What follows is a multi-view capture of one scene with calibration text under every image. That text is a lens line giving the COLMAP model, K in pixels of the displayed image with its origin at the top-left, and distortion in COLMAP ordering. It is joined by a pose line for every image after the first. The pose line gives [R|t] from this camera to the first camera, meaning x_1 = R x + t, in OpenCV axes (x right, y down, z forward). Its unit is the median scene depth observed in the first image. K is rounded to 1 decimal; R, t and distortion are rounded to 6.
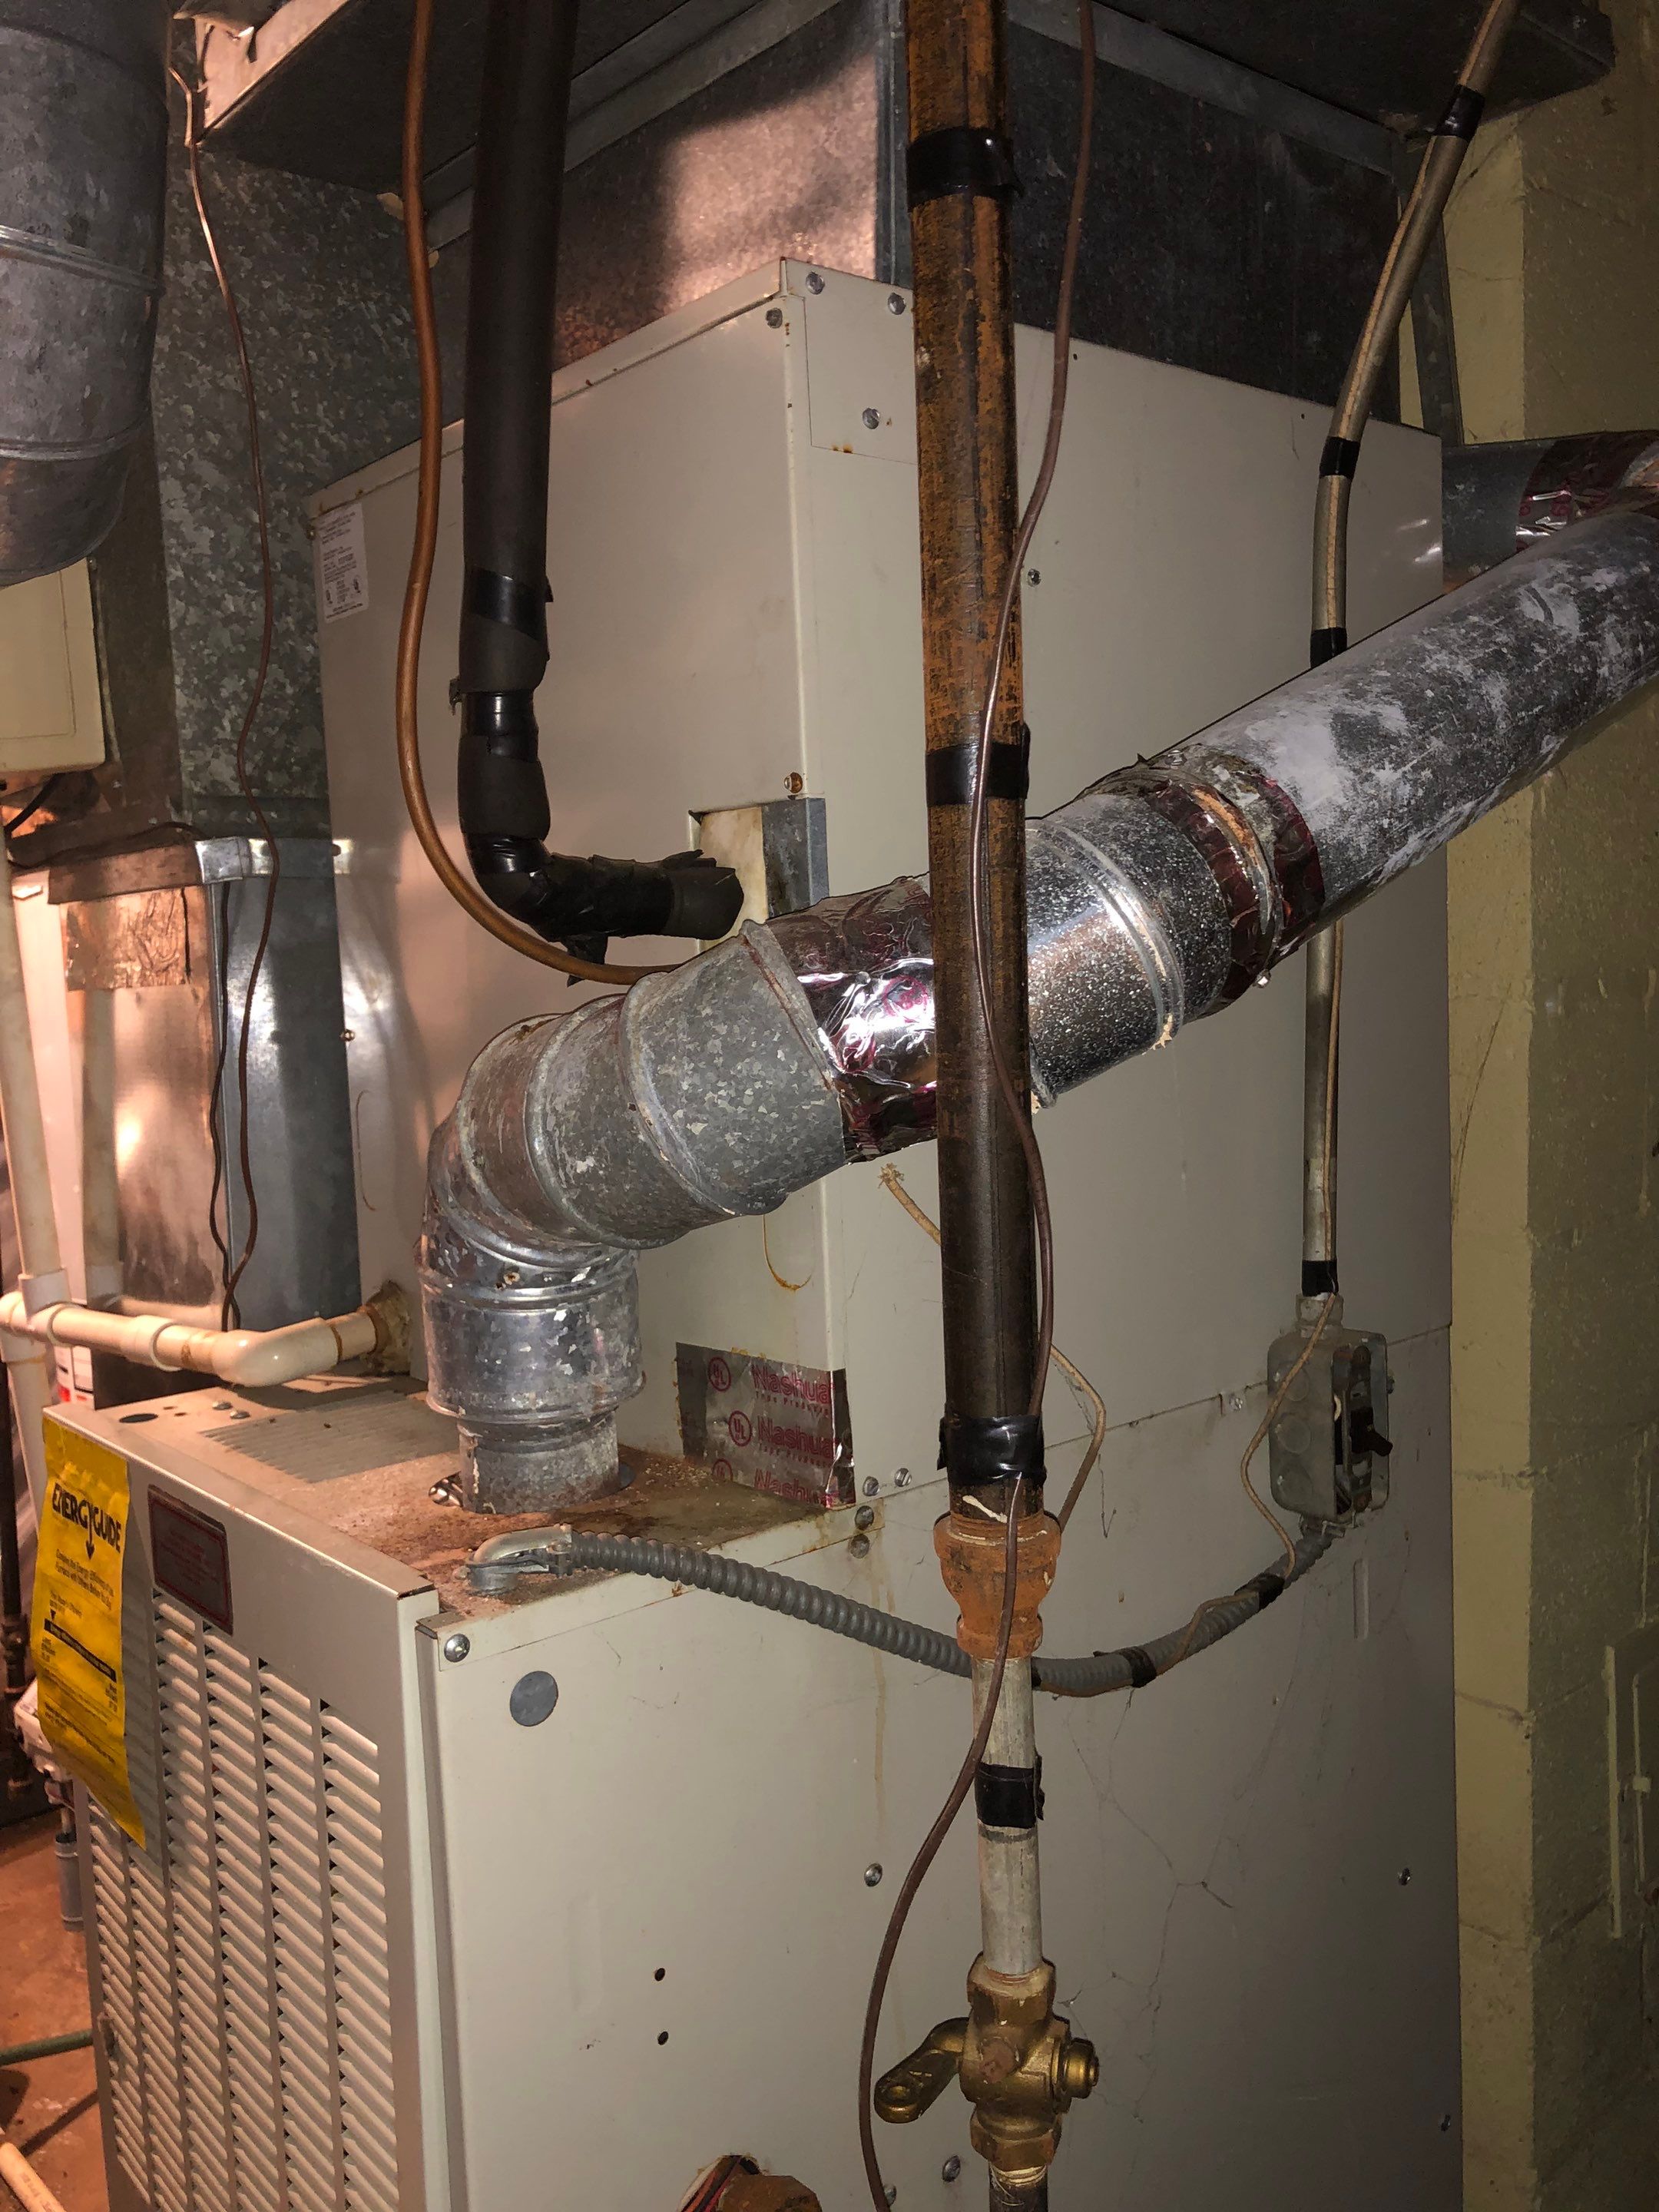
lens RADIAL K [[1895.7, 0, 824.6], [0, 1895.7, 1155.3], [0, 0, 1]] dist [0.008402, 0.012117]
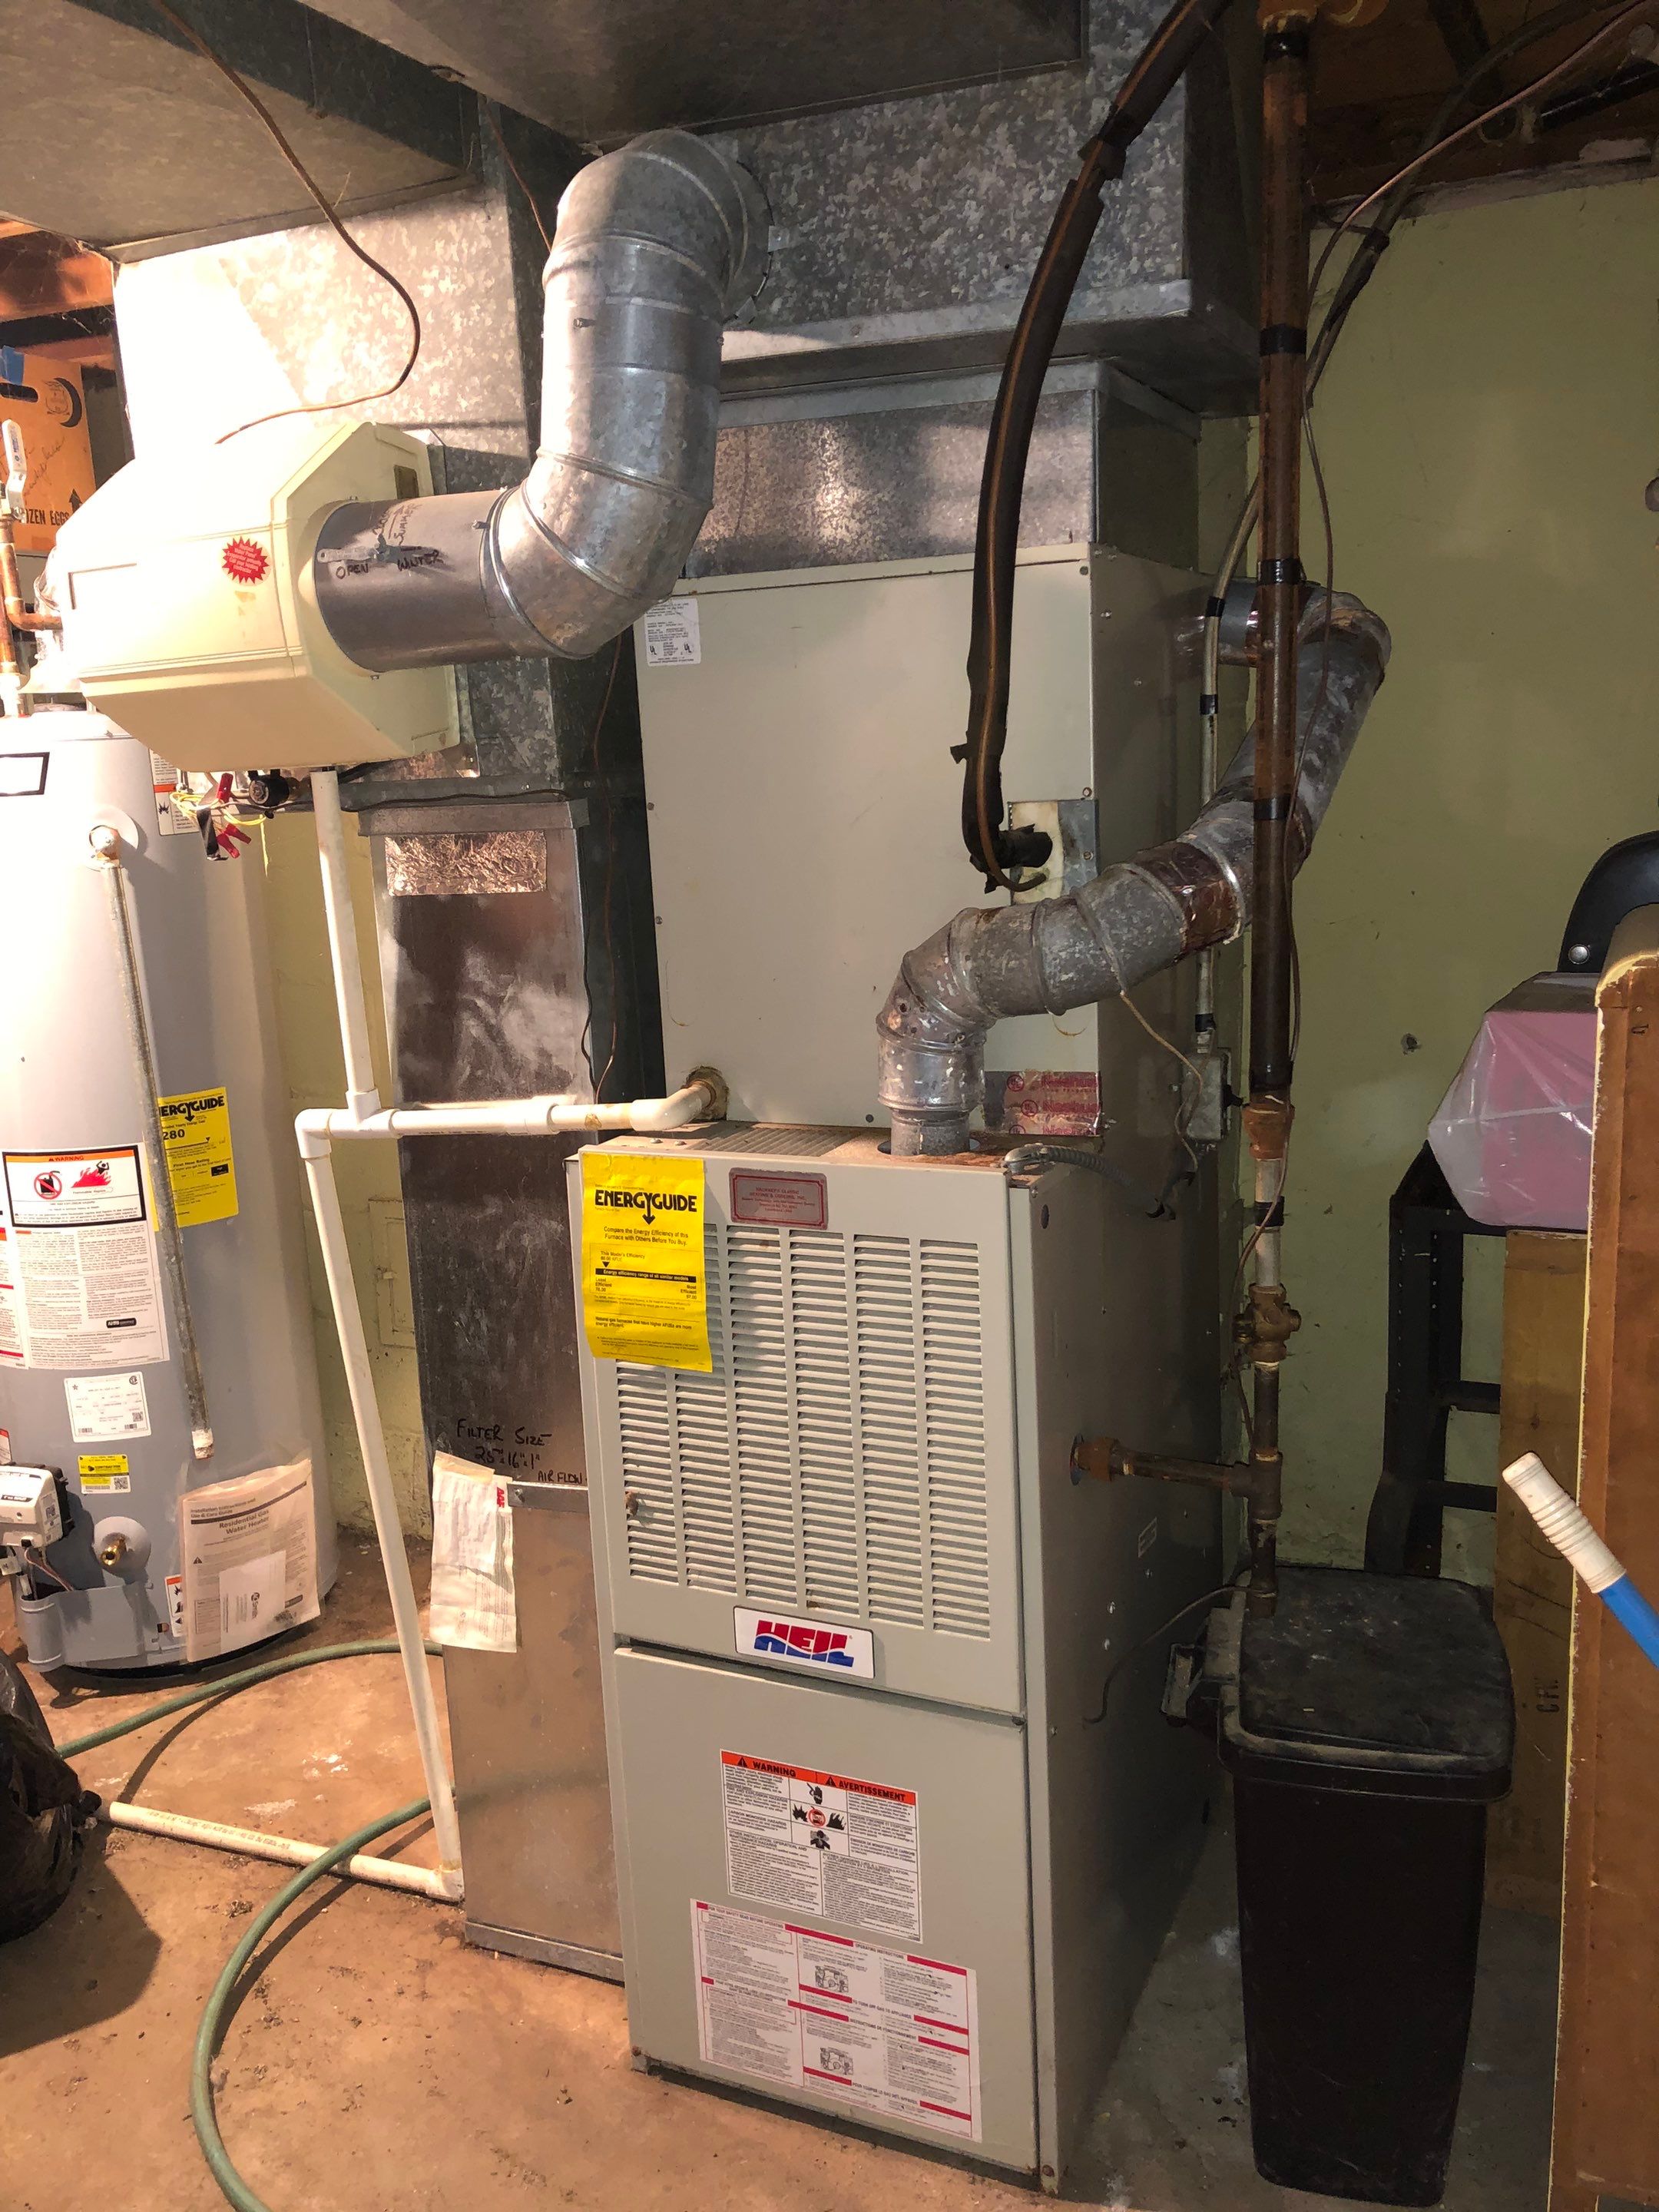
lens RADIAL K [[1802.2, 0, 861.4], [0, 1802.2, 1099.1], [0, 0, 1]] dist [0.037992, -0.041920]
pose [[0.892846, -0.082917, 0.442663, -0.985682], [0.059324, 0.995994, 0.066908, -0.004425], [-0.446437, -0.033478, 0.894189, -0.610296]]
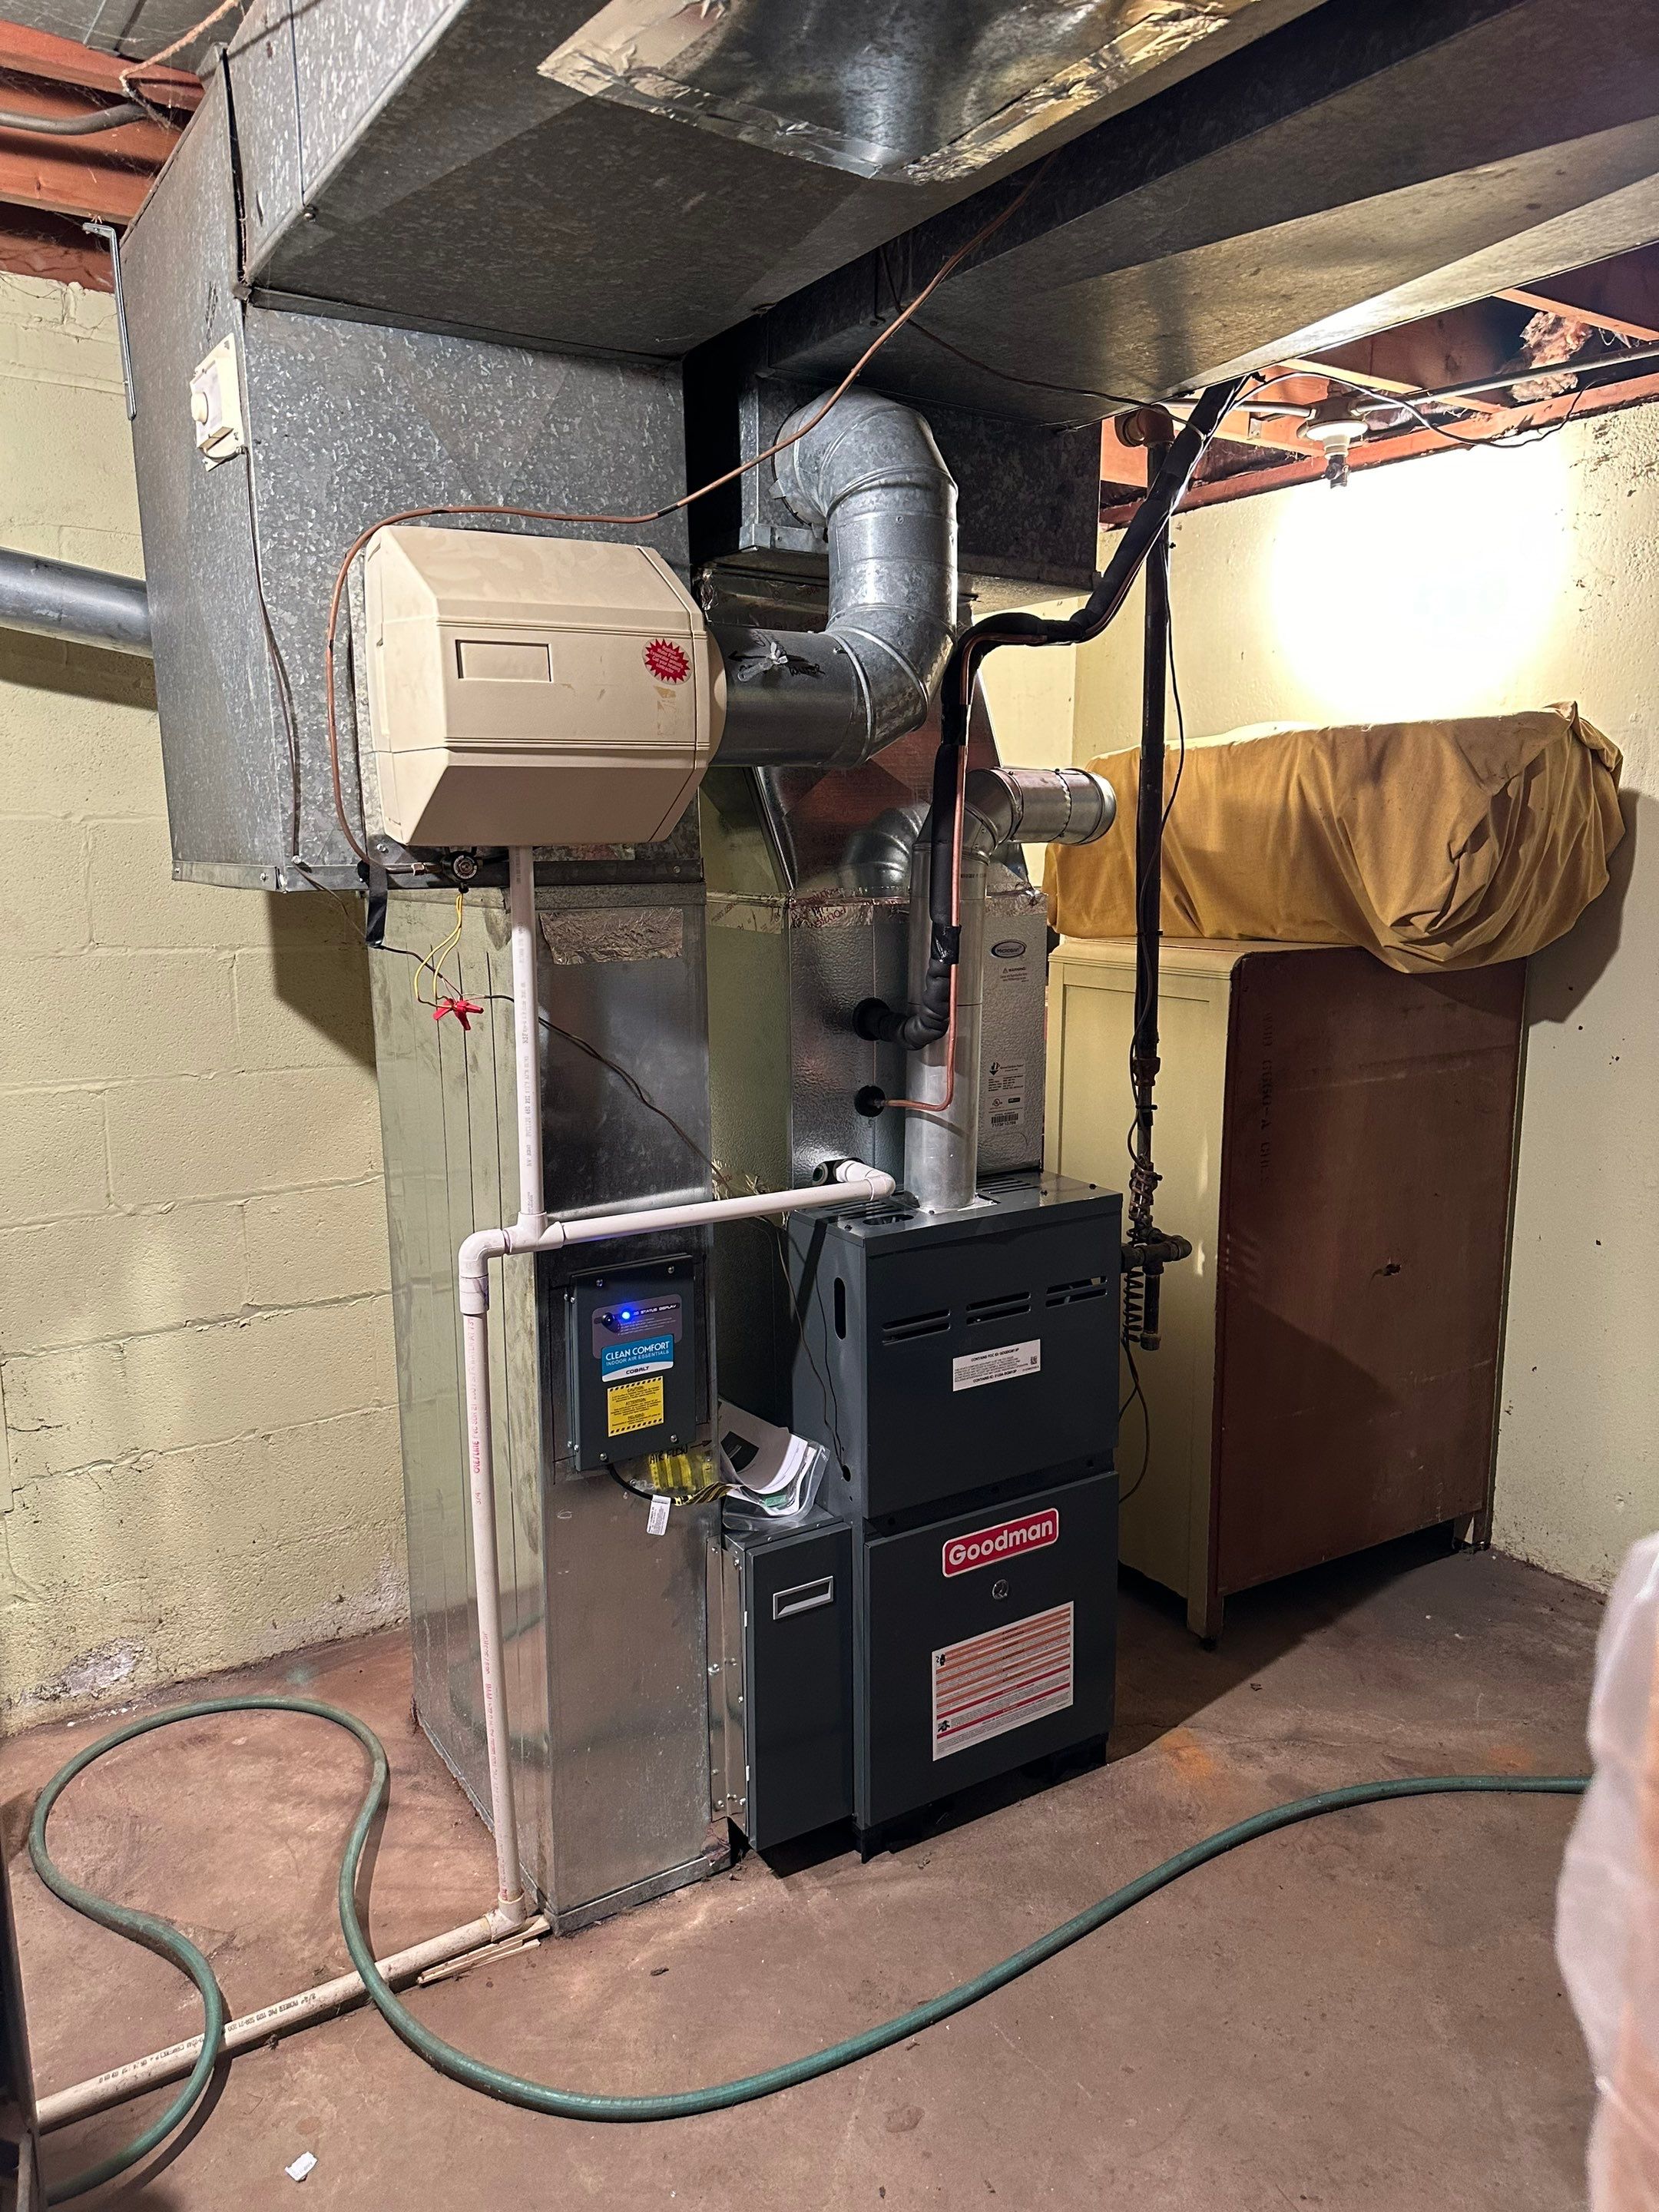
lens RADIAL K [[1623.2, 0, 888.6], [0, 1623.2, 1157.4], [0, 0, 1]] dist [0.044303, -0.002899]
pose [[0.076462, -0.159647, 0.984209, -2.457646], [0.114041, 0.982021, 0.150432, -0.142431], [-0.990529, 0.100738, 0.093294, 0.823168]]
